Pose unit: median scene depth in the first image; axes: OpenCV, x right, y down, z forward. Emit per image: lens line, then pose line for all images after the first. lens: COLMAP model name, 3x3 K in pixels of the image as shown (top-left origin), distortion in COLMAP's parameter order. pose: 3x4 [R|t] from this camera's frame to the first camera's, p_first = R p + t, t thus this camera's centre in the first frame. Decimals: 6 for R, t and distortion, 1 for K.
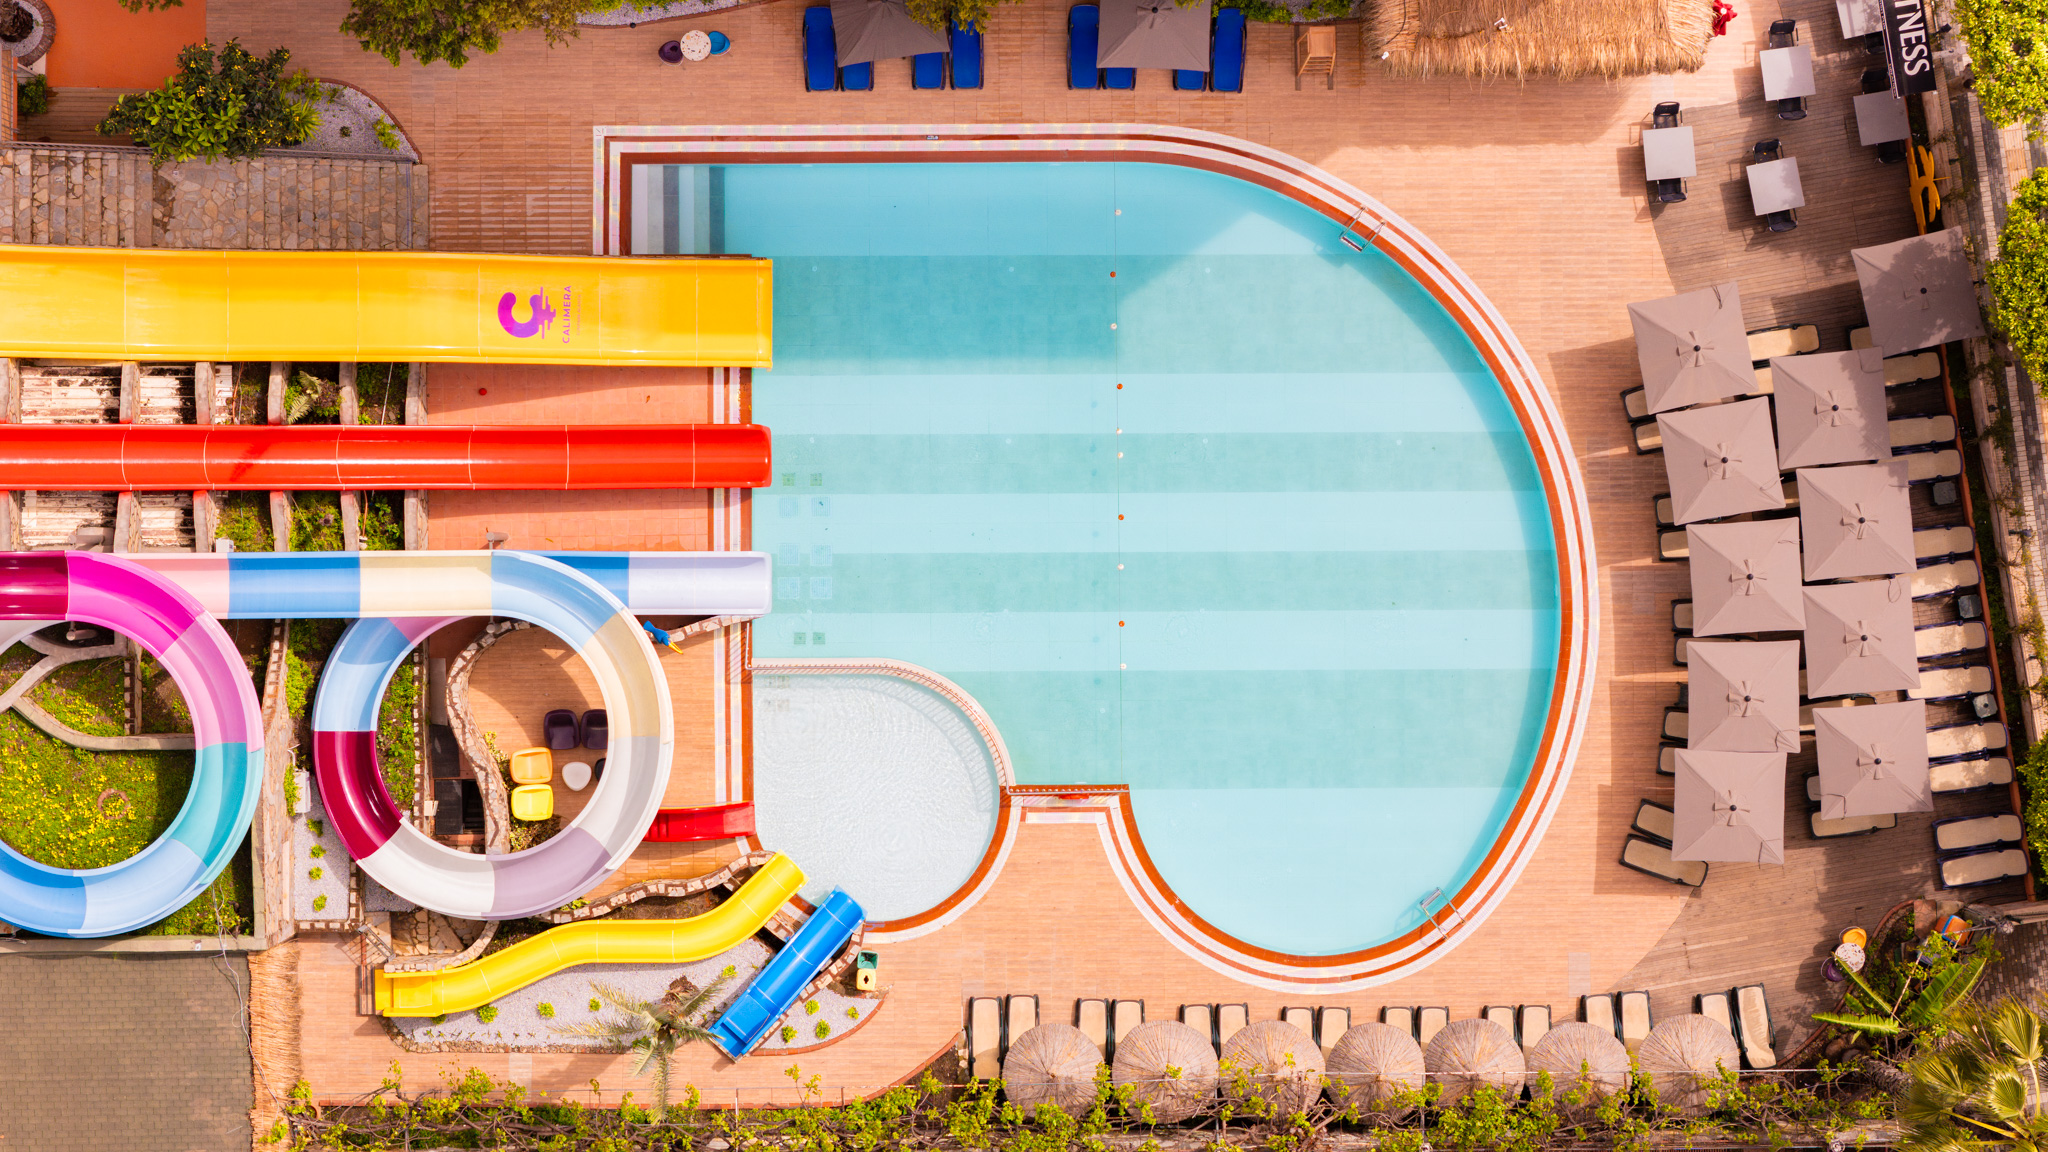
lens RADIAL K [[4057.1, 0, 1023.8], [0, 4057.1, 577.3], [0, 0, 1]] dist [-0.026957, 0.000000]
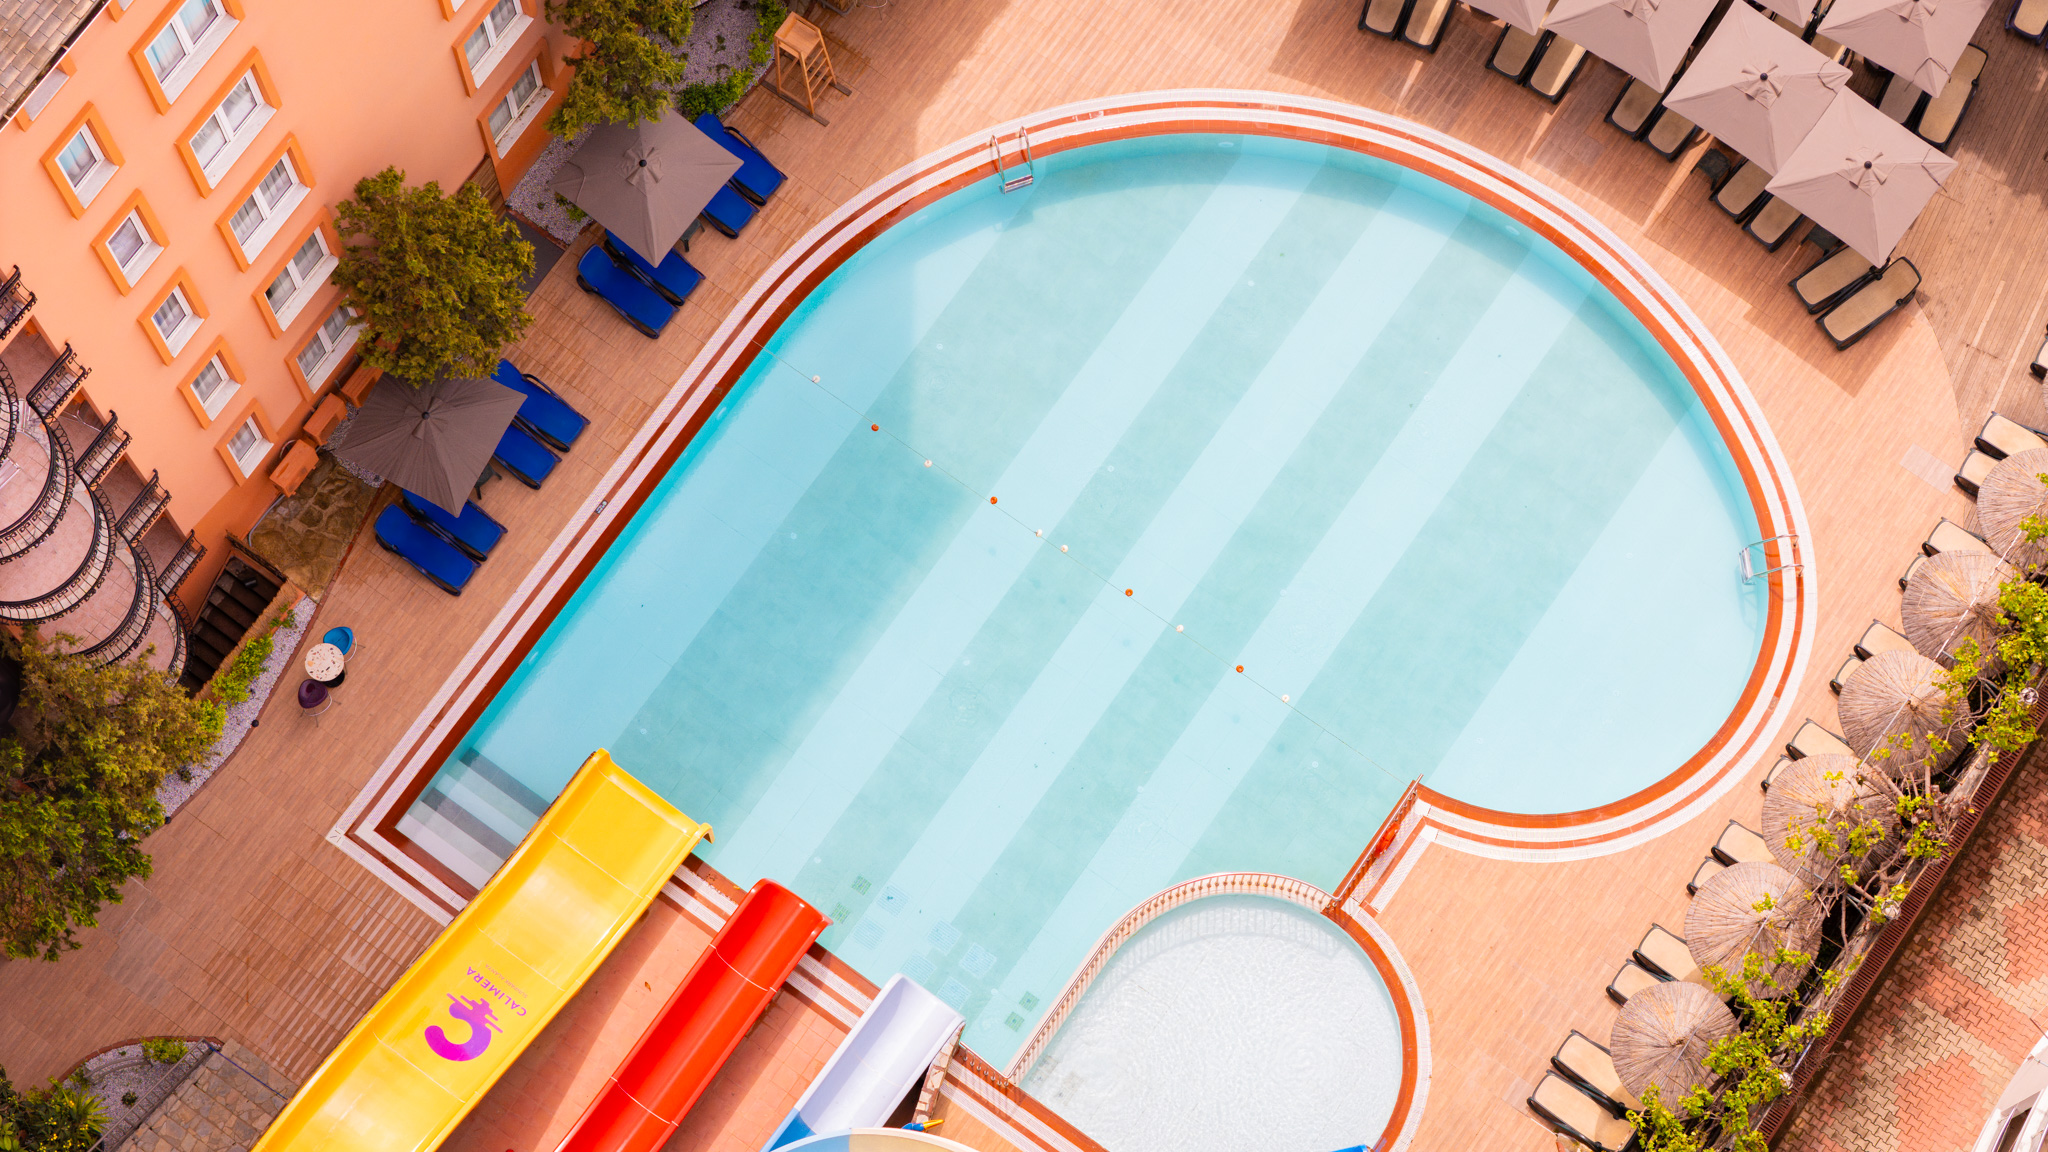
lens RADIAL K [[4057.1, 0, 1022.9], [0, 4057.1, 575.0], [0, 0, 1]] dist [-0.026957, 0.000000]
pose [[0.584550, -0.784777, 0.205979, -0.148162], [0.811357, 0.565729, -0.147139, 0.082753], [-0.001057, 0.253132, 0.967431, 0.235760]]
